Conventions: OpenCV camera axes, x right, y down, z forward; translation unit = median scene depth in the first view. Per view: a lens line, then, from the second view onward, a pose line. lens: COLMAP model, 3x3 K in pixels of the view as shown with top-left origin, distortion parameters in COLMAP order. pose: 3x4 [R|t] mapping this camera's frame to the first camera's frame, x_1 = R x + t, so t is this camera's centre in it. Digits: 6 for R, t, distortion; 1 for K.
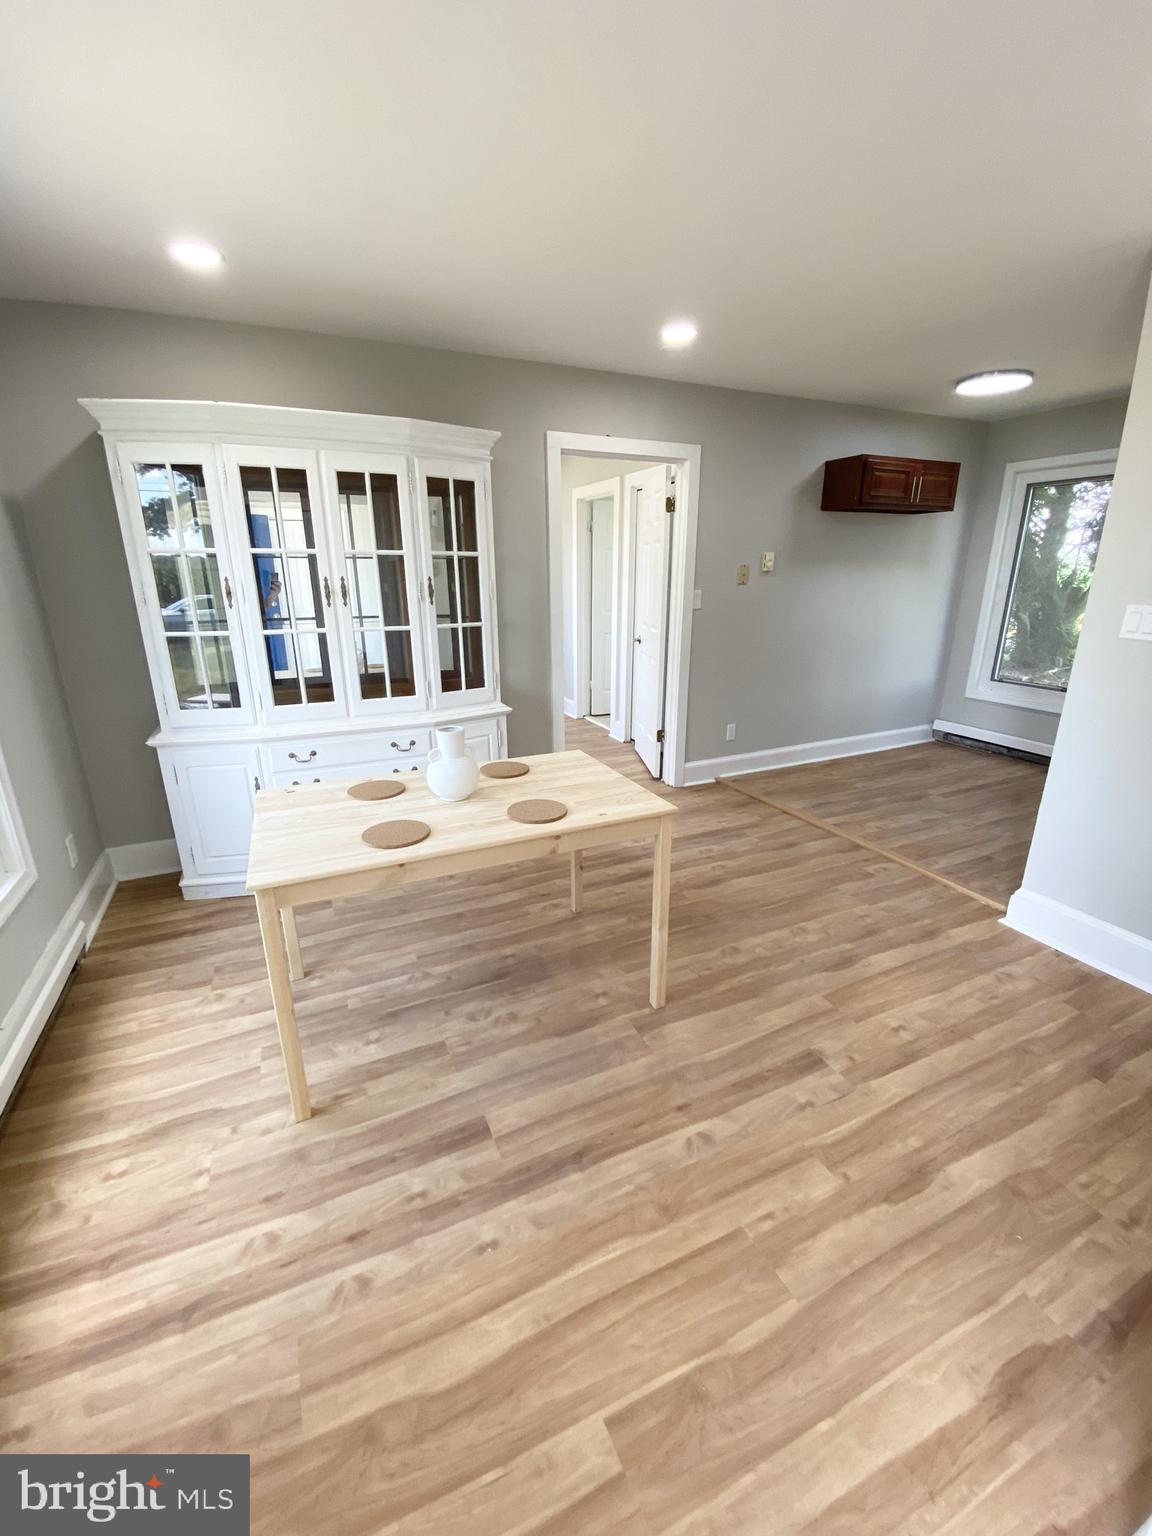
lens RADIAL K [[624.0, 0, 561.2], [0, 624.0, 764.8], [0, 0, 1]] dist [-0.011953, -0.006170]
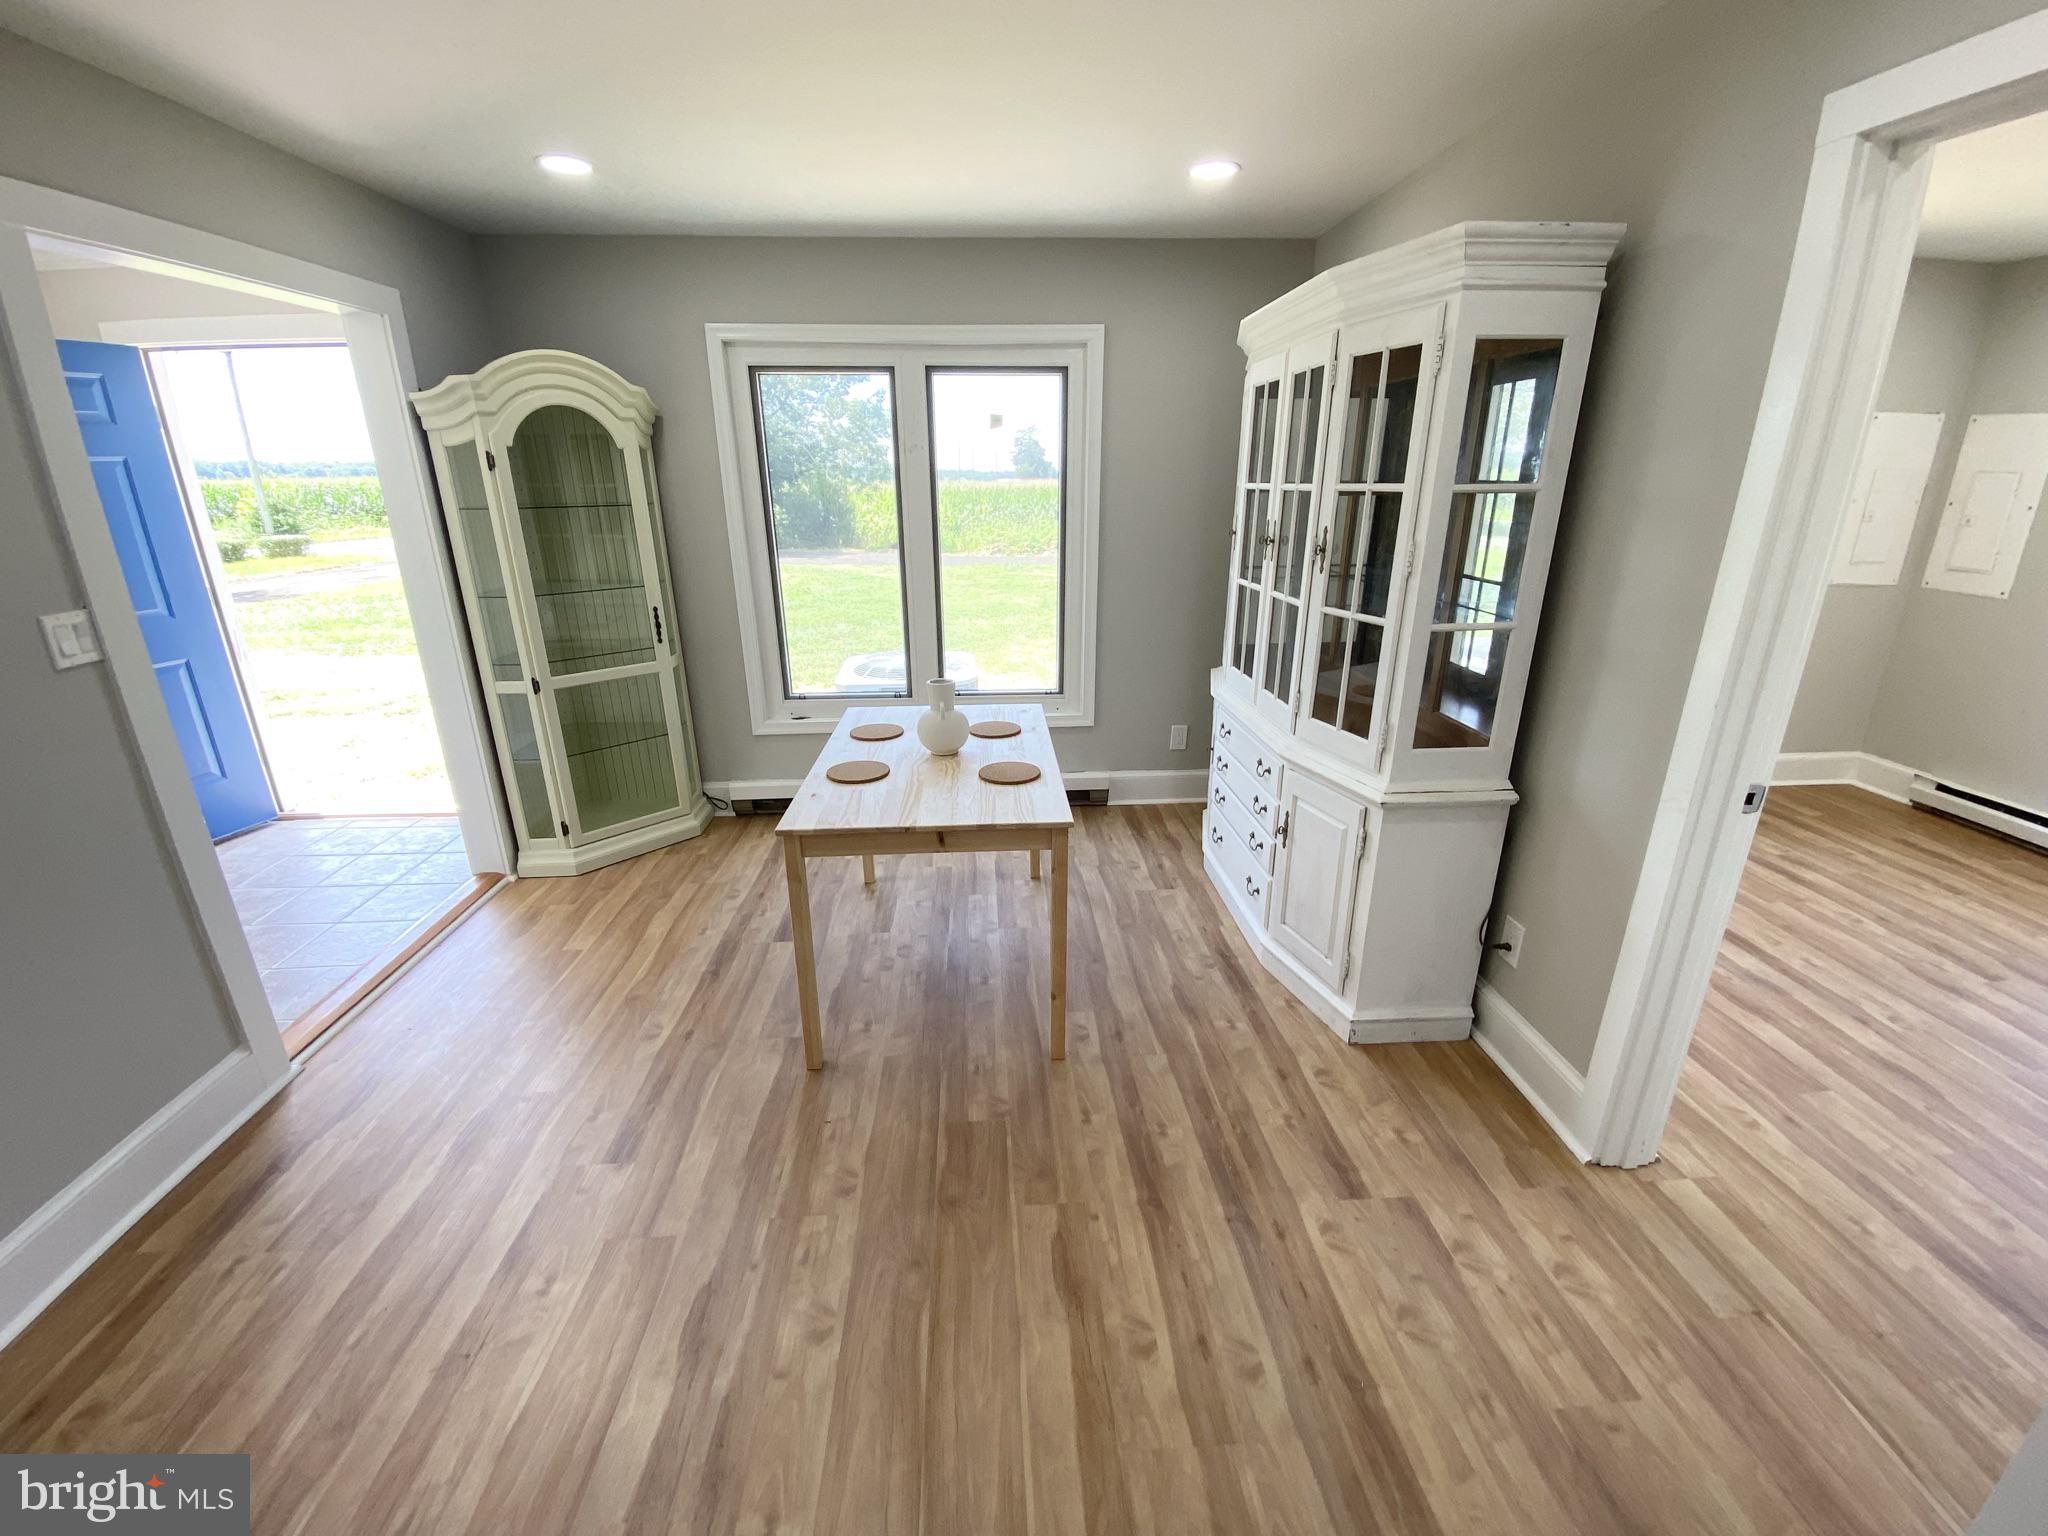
lens RADIAL K [[832.1, 0, 1034.7], [0, 832.1, 766.4], [0, 0, 1]] dist [-0.011953, -0.006170]
pose [[-0.336104, 0.319831, -0.885857, 0.598053], [-0.270575, 0.868134, 0.416091, -0.323643], [0.902122, 0.379541, -0.205245, 0.893032]]
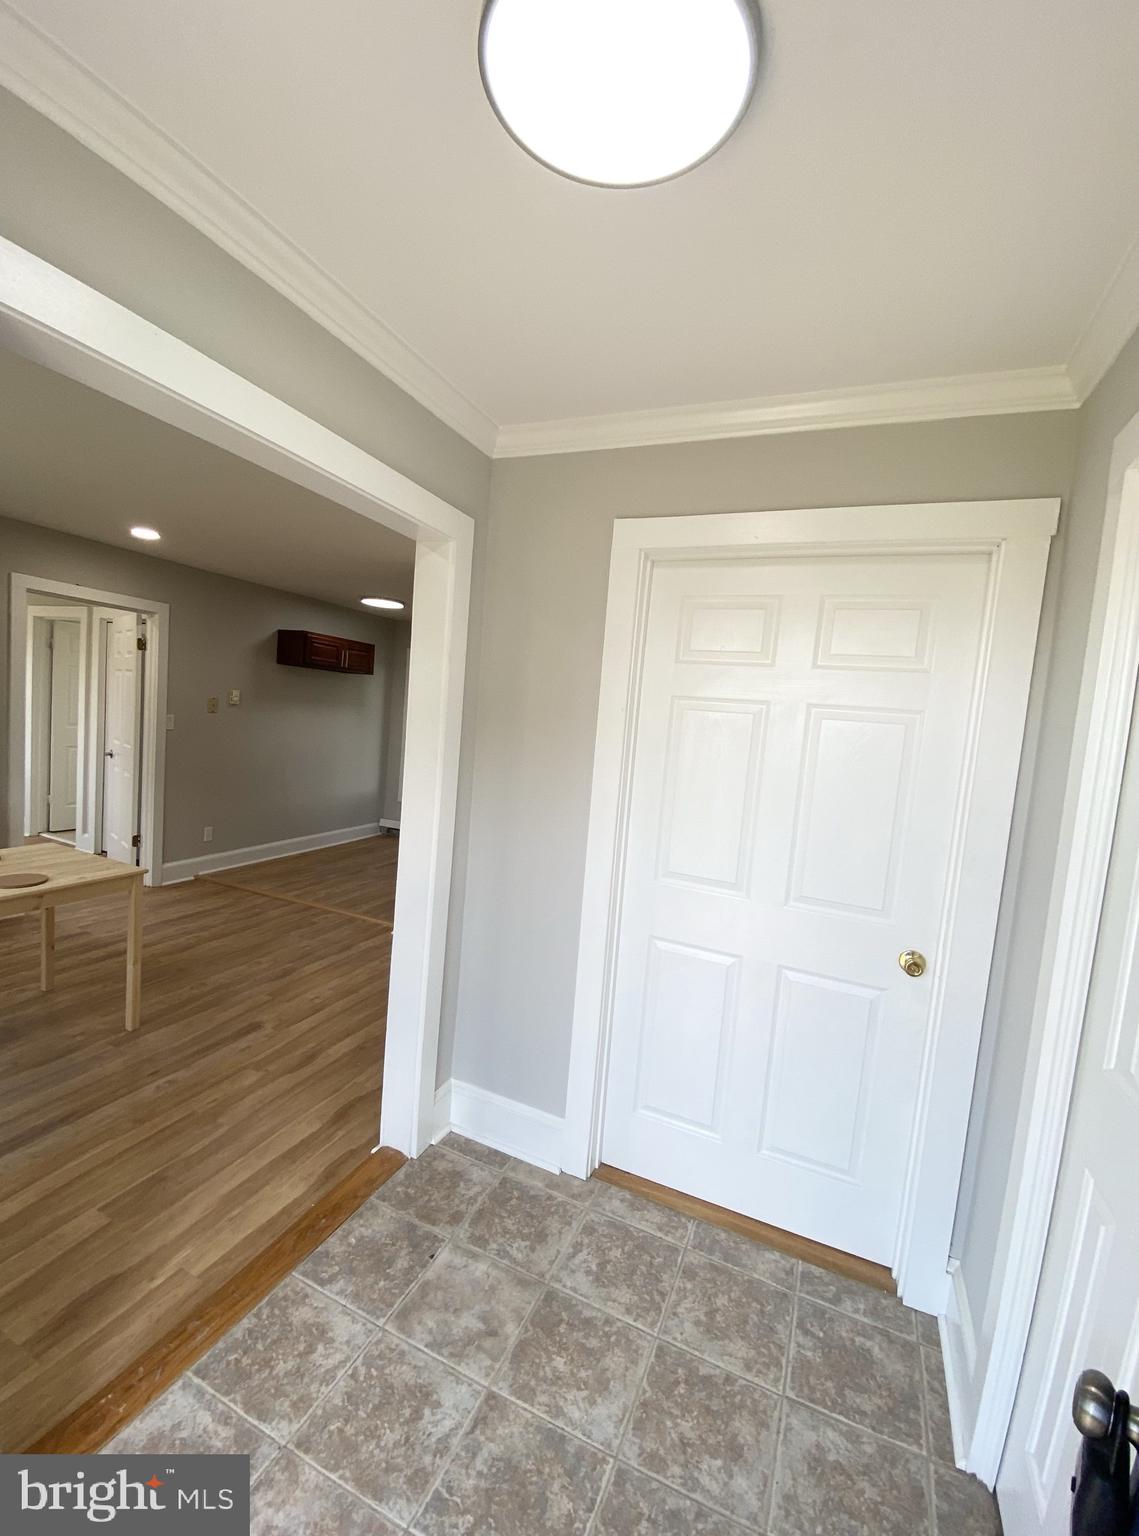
lens RADIAL K [[624.0, 0, 583.1], [0, 624.0, 774.0], [0, 0, 1]] dist [-0.011953, -0.006170]
pose [[0.715210, 0.009945, 0.698839, -0.053563], [0.110810, 0.985638, -0.127432, 0.085748], [-0.690070, 0.168579, 0.703836, -0.443093]]
